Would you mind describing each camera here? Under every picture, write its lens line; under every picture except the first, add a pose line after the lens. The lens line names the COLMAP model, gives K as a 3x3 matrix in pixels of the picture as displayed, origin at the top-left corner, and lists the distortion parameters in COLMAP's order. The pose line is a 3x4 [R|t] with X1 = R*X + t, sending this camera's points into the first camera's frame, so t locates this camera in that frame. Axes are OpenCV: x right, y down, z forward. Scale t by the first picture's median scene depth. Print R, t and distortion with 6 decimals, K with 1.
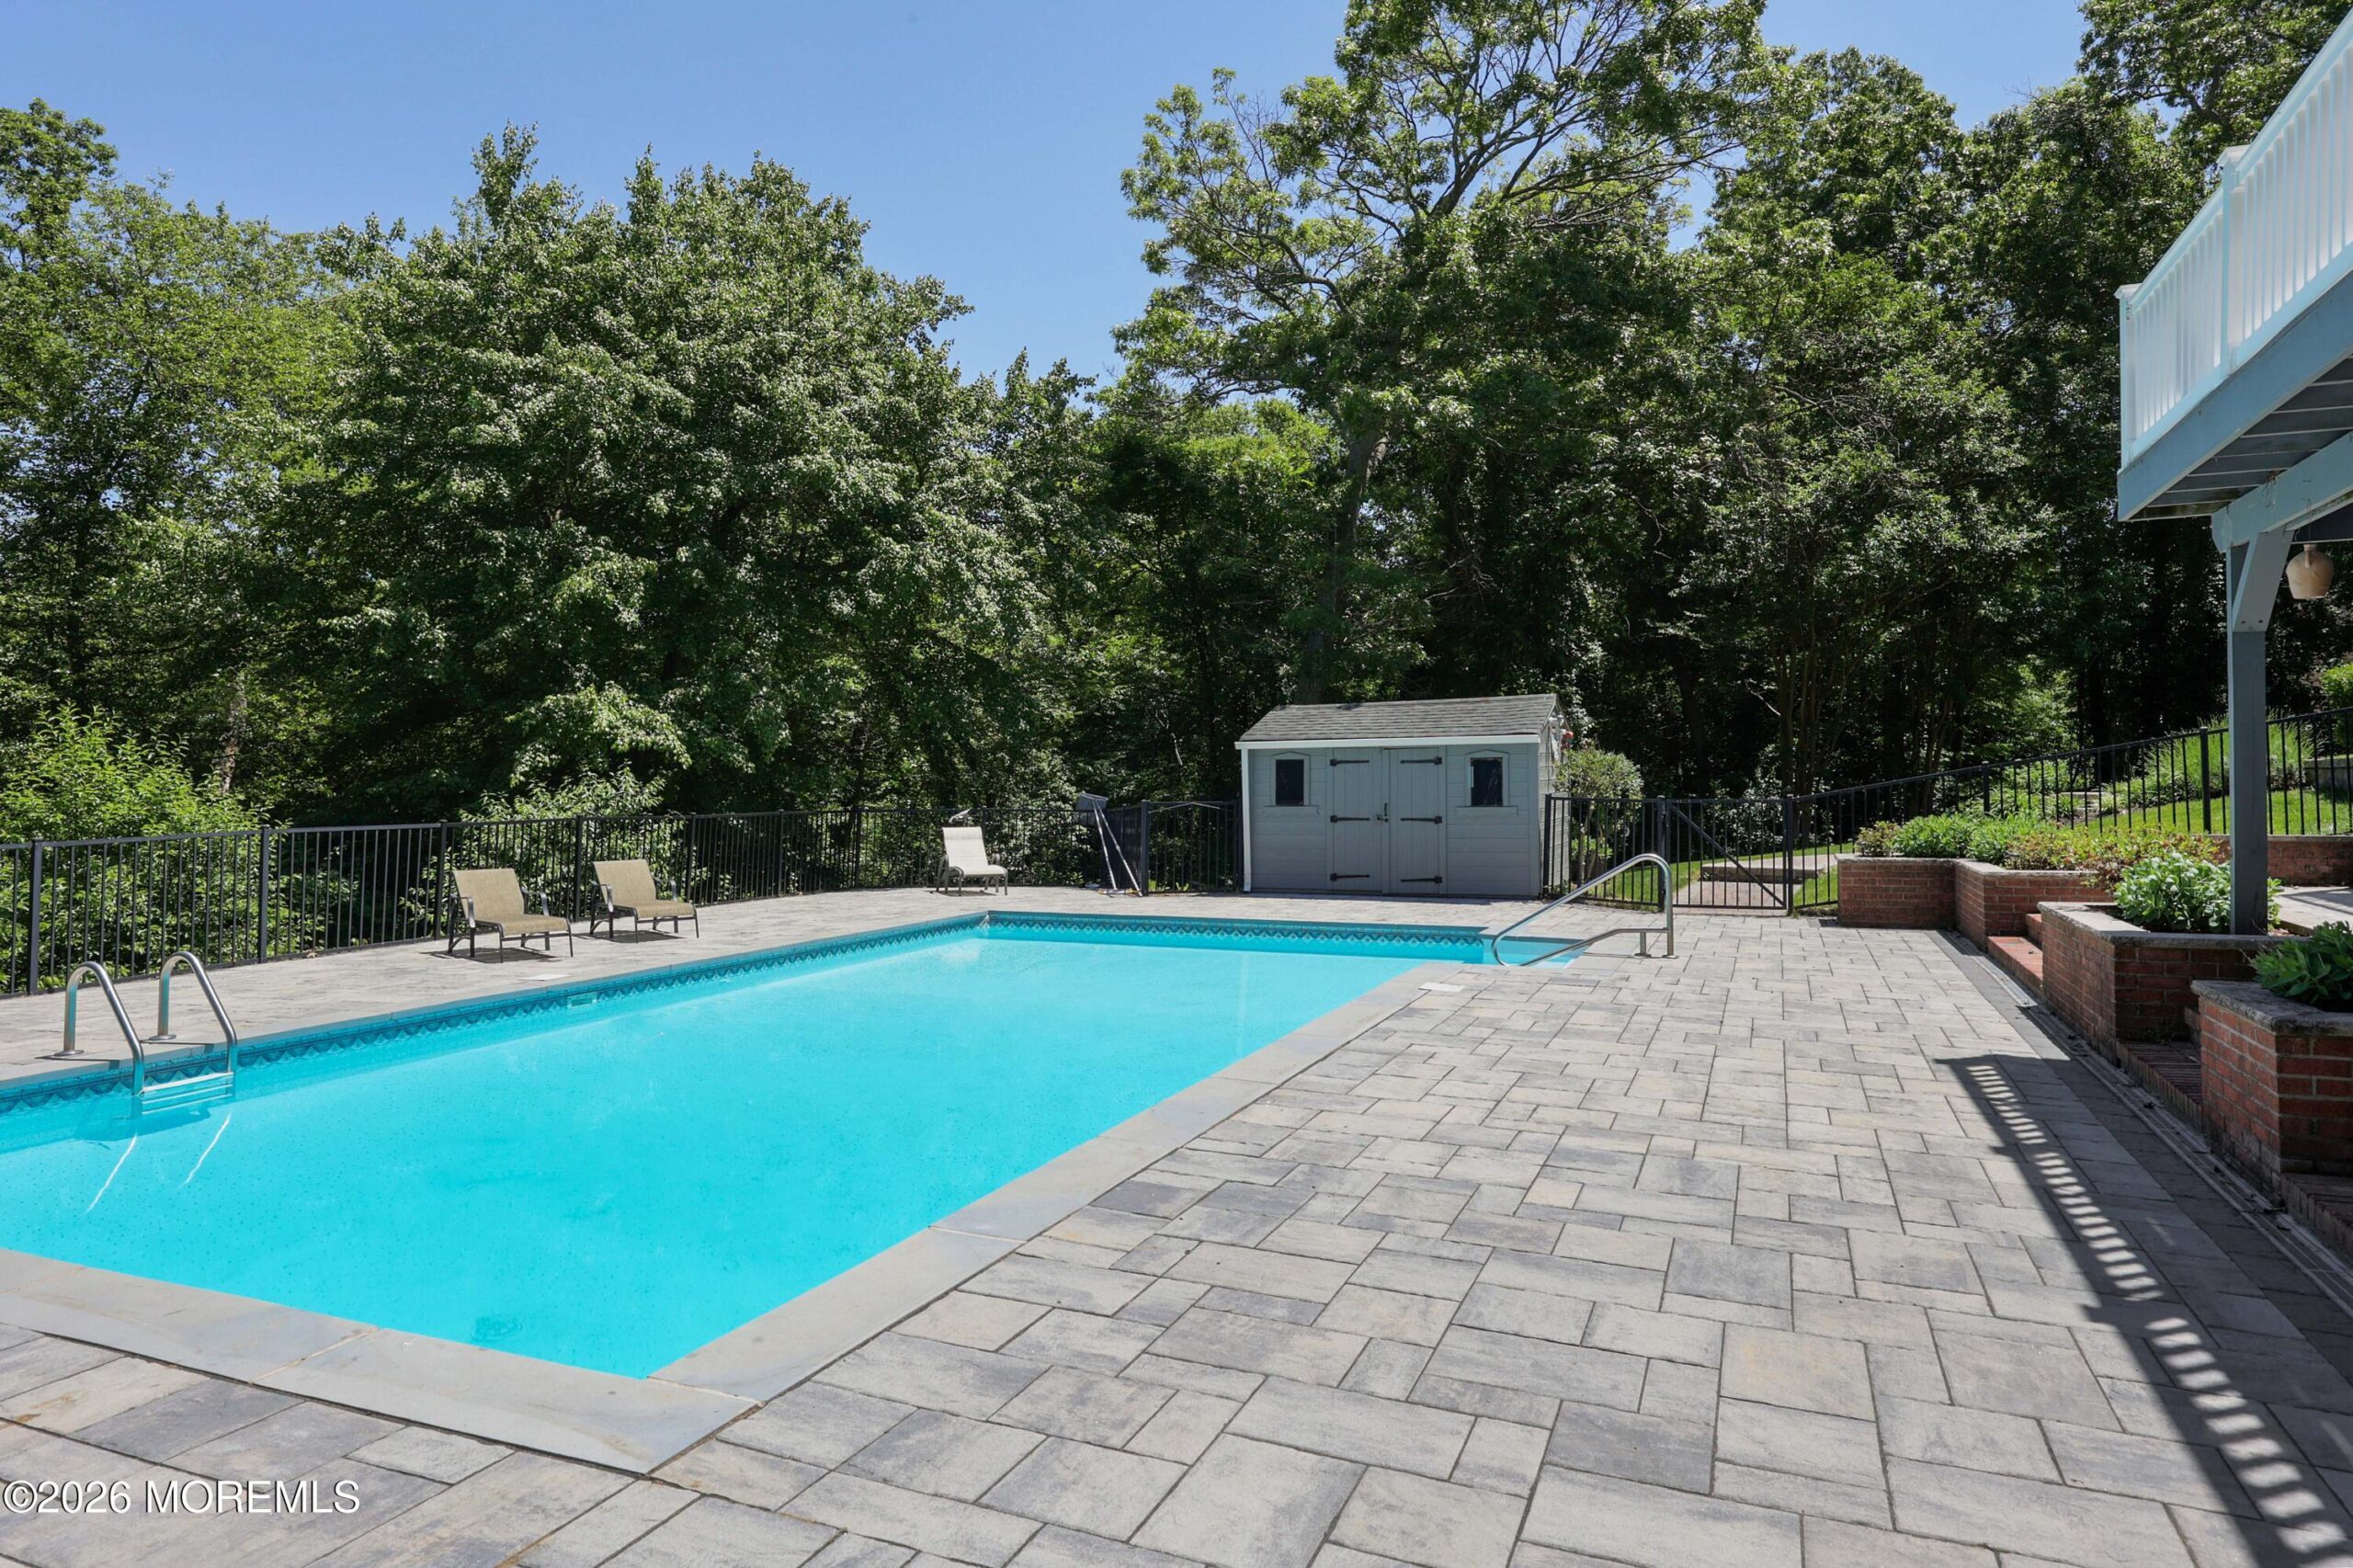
lens RADIAL K [[1405.4, 0, 1185.0], [0, 1405.4, 724.2], [0, 0, 1]] dist [0.011923, -0.004220]
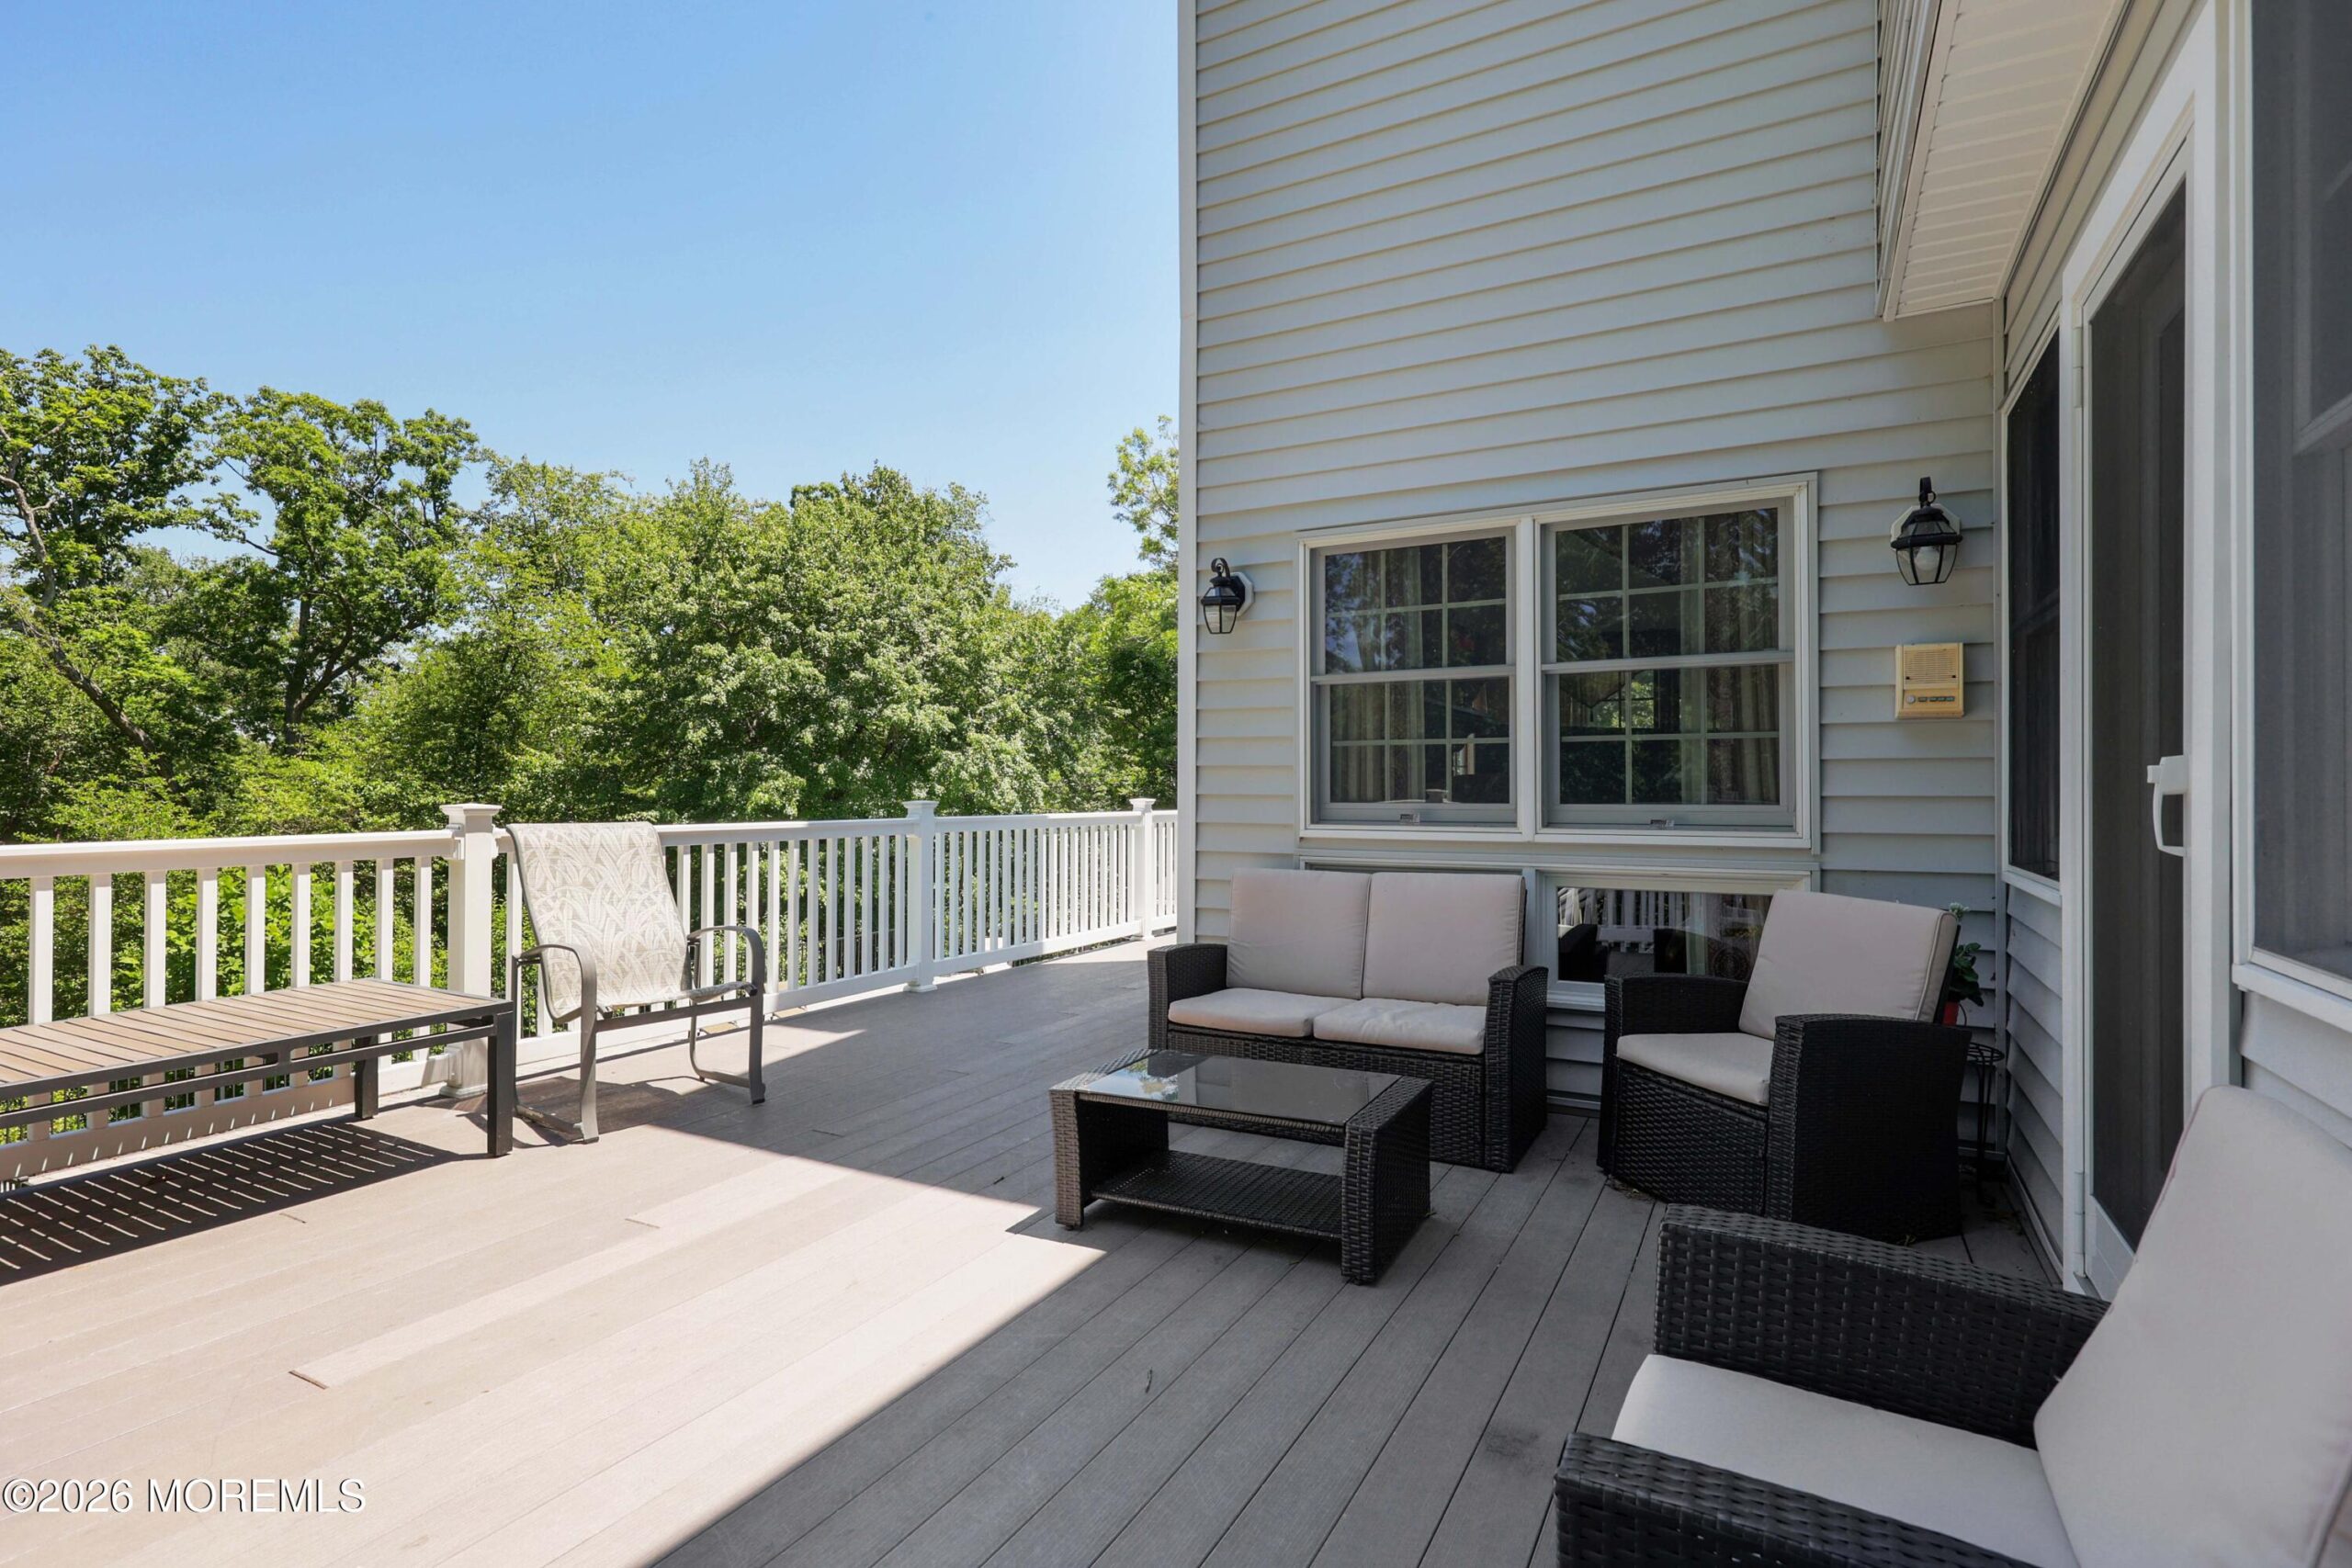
lens RADIAL K [[1140.4, 0, 1105.2], [0, 1140.4, 793.7], [0, 0, 1]] dist [0.002337, 0.000395]
pose [[0.988966, -0.022226, -0.146465, 0.159419], [0.026283, 0.999321, 0.025824, -0.118468], [0.145791, -0.029389, 0.988879, -0.256582]]
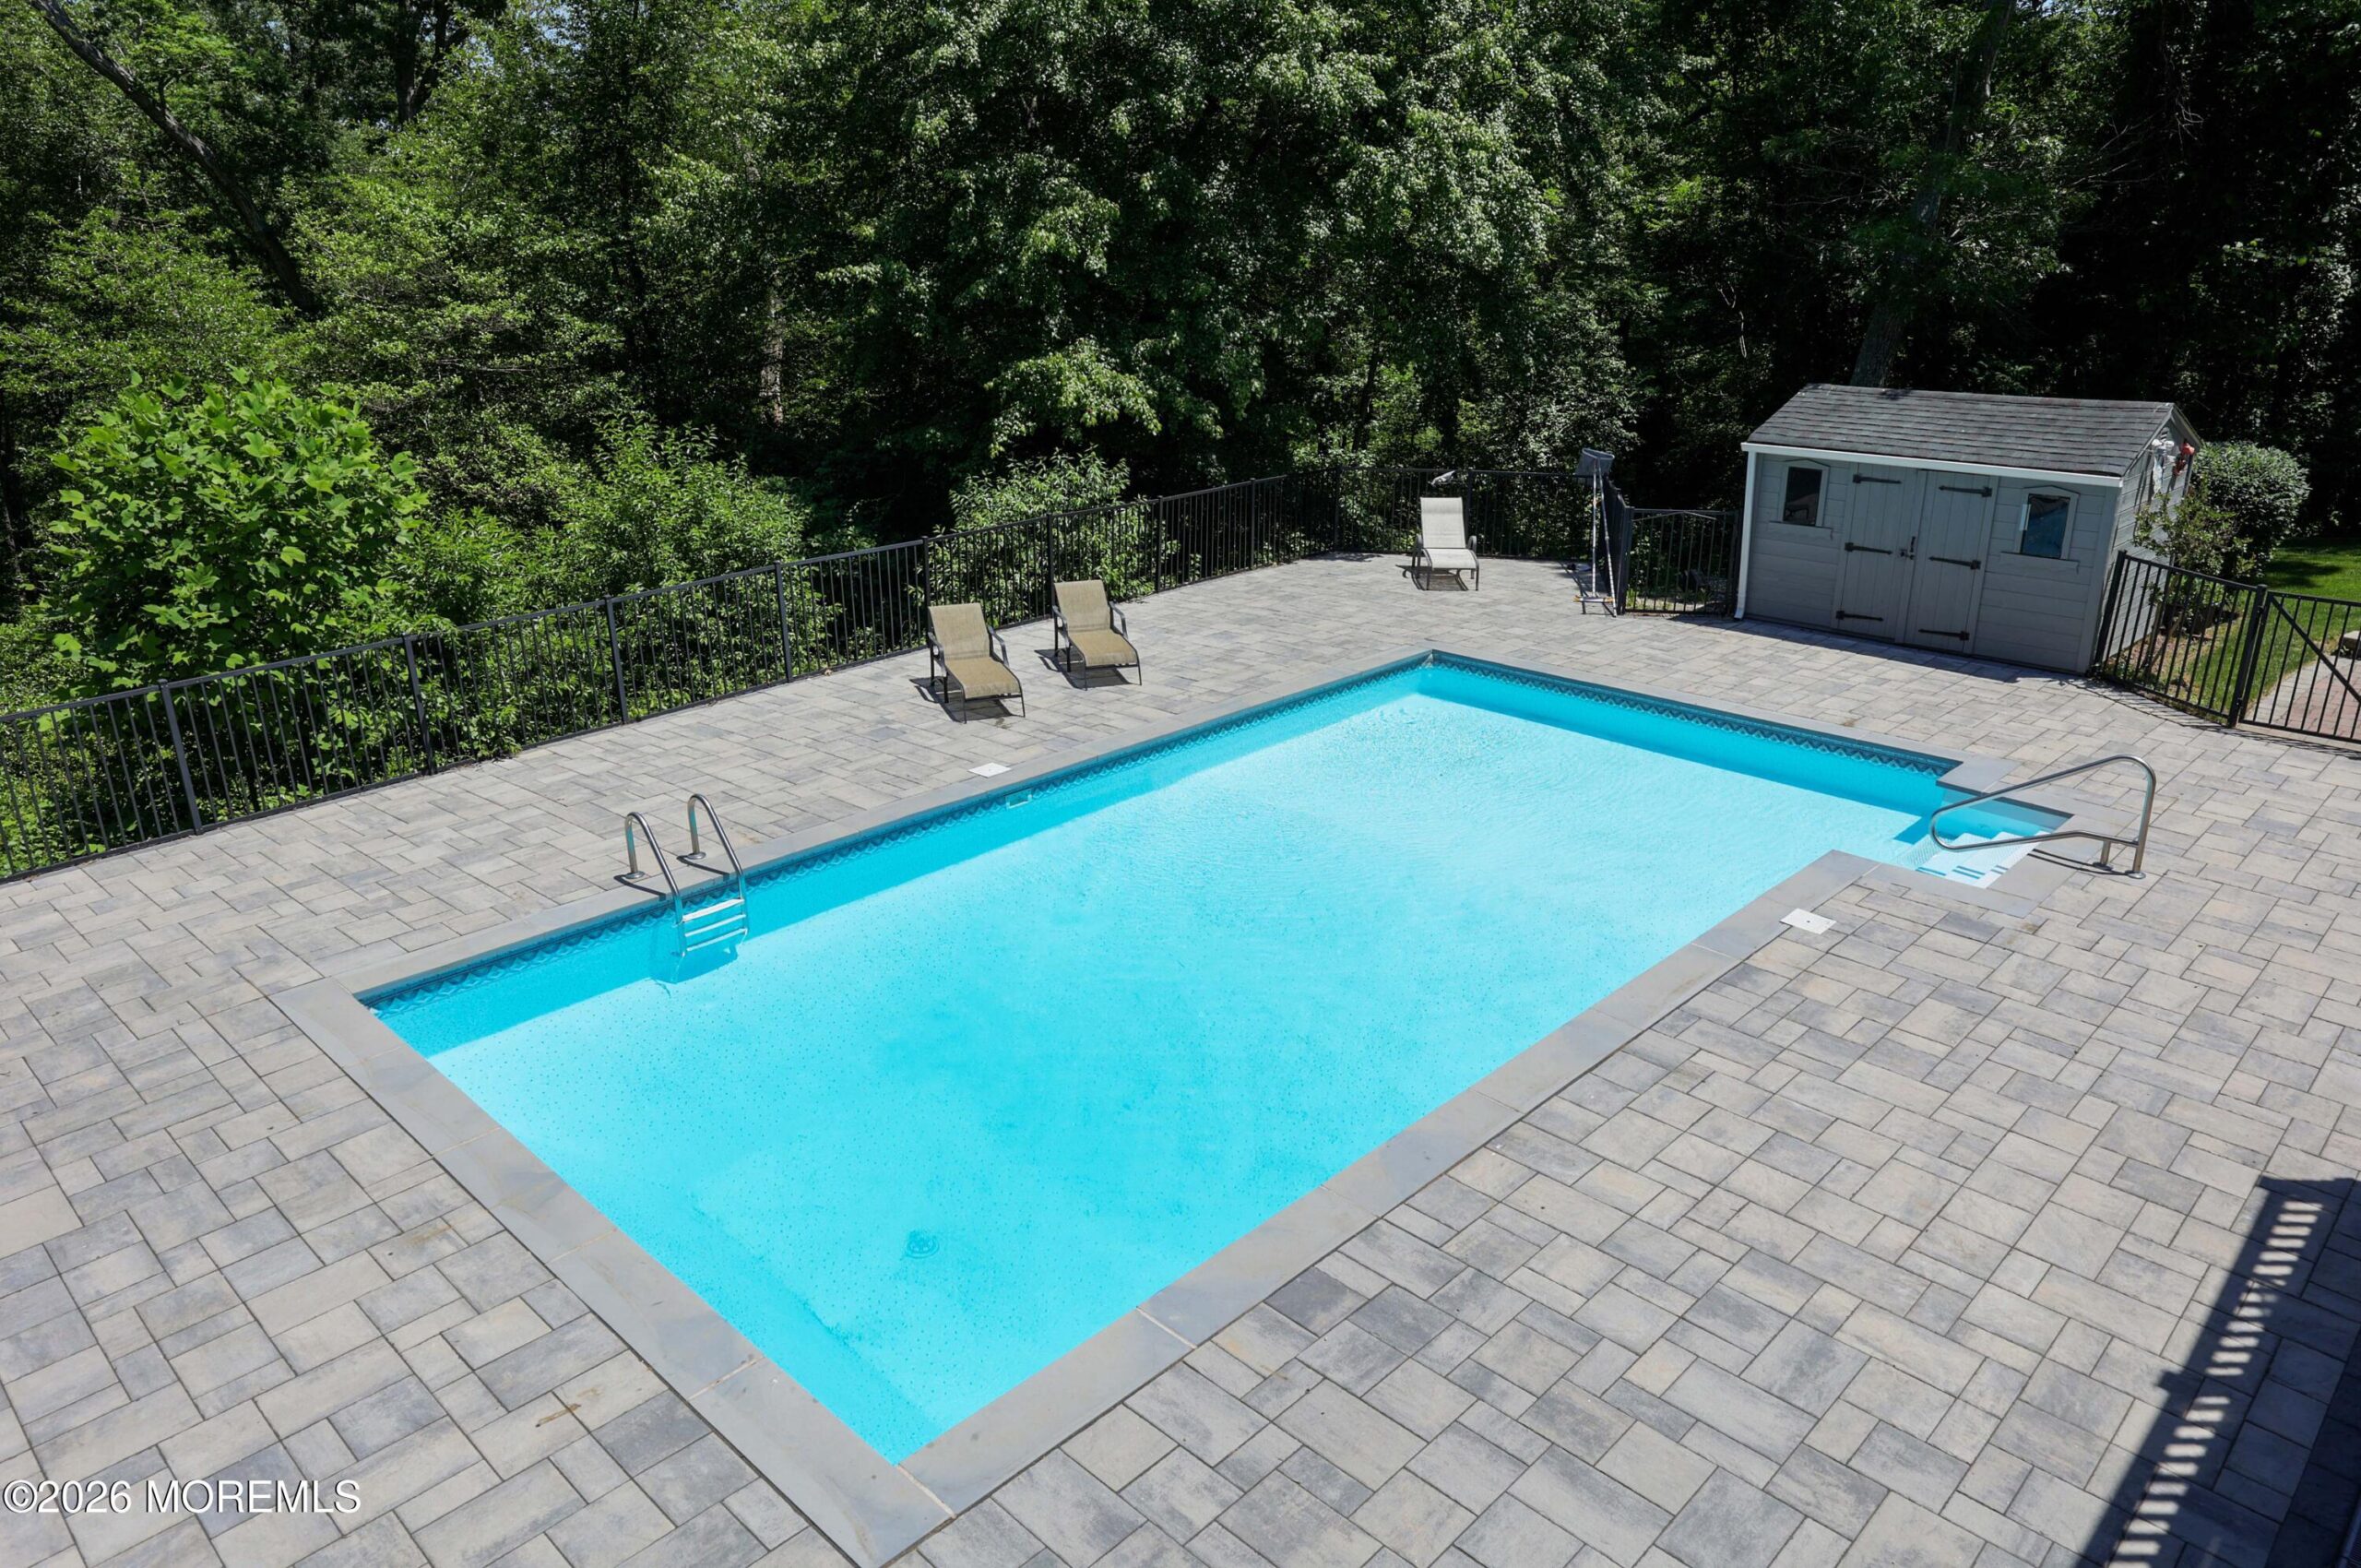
lens RADIAL K [[1580.3, 0, 1185.2], [0, 1580.3, 794.4], [0, 0, 1]] dist [0.005217, -0.002483]
pose [[0.932245, 0.094104, -0.349376, 0.062667], [0.039027, 0.933802, 0.355656, -0.115809], [0.359716, -0.345194, 0.866859, -0.017169]]
